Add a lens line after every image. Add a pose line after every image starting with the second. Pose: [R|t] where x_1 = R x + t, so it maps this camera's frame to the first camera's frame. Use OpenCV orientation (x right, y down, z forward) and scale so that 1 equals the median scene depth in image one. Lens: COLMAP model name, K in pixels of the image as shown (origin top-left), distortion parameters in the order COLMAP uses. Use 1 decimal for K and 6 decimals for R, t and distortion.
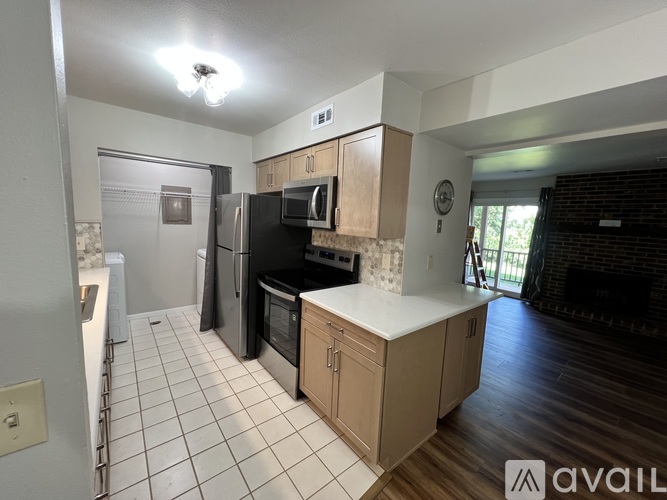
lens RADIAL K [[268.2, 0, 333.5], [0, 268.2, 250.0], [0, 0, 1]] dist [-0.001990, -0.000093]
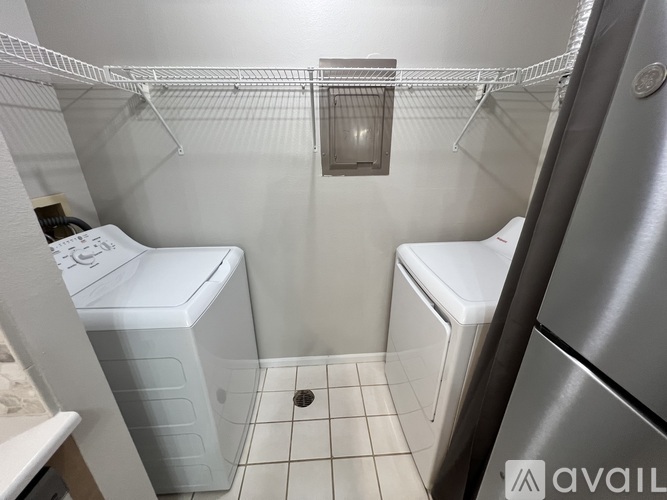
lens RADIAL K [[268.2, 0, 333.5], [0, 268.2, 250.0], [0, 0, 1]] dist [-0.001990, -0.000093]
pose [[0.813530, 0.165504, -0.557474, -0.645022], [-0.026704, 0.968266, 0.248490, -0.149287], [0.580909, -0.187267, 0.792133, 1.126369]]
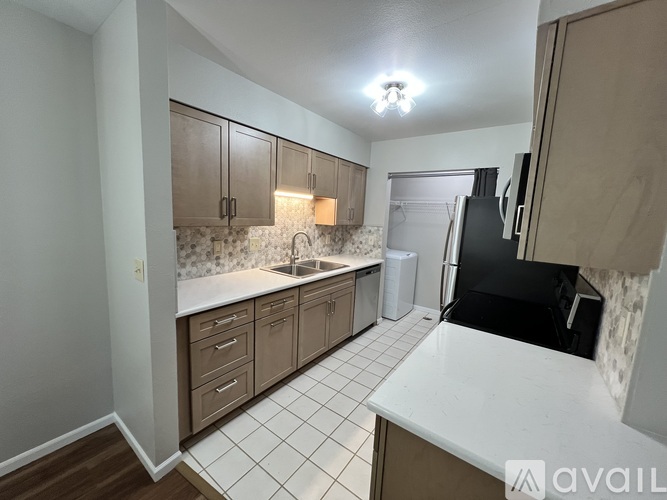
lens RADIAL K [[268.4, 0, 332.7], [0, 268.4, 251.1], [0, 0, 1]] dist [-0.001718, 0.000355]
pose [[0.259704, 0.103722, -0.960102, 0.457597], [-0.157225, 0.985491, 0.063936, -0.029042], [0.952803, 0.134348, 0.272243, 0.432738]]
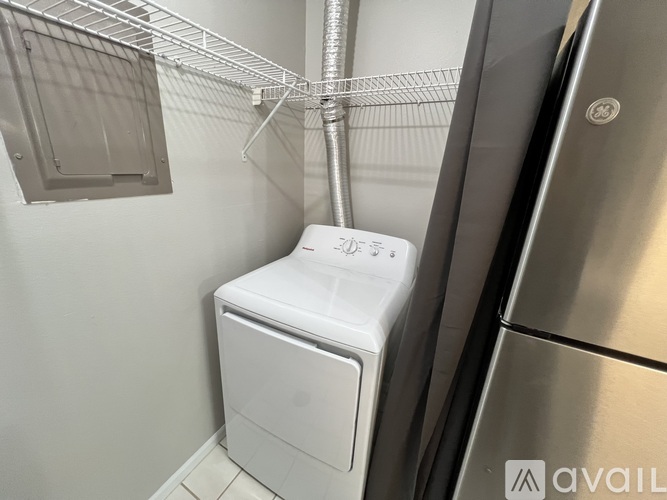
lens RADIAL K [[268.4, 0, 332.7], [0, 268.4, 251.1], [0, 0, 1]] dist [-0.001718, 0.000355]
pose [[0.923897, -0.119200, 0.363601, -0.861894], [0.038288, 0.974270, 0.222108, -0.162642], [-0.380720, -0.191283, 0.904689, 1.252857]]
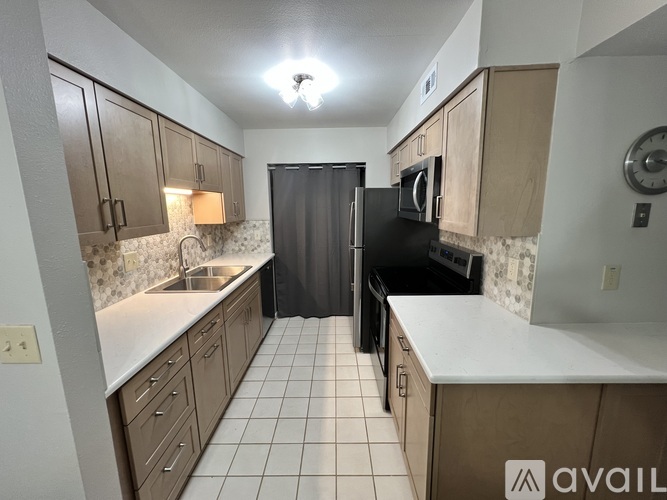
lens RADIAL K [[268.2, 0, 333.5], [0, 268.2, 250.0], [0, 0, 1]] dist [-0.001990, -0.000093]
pose [[0.773451, 0.051938, -0.631725, 0.266402], [-0.031831, 0.998562, 0.043125, -0.021822], [0.633057, -0.013246, 0.773992, 0.178714]]
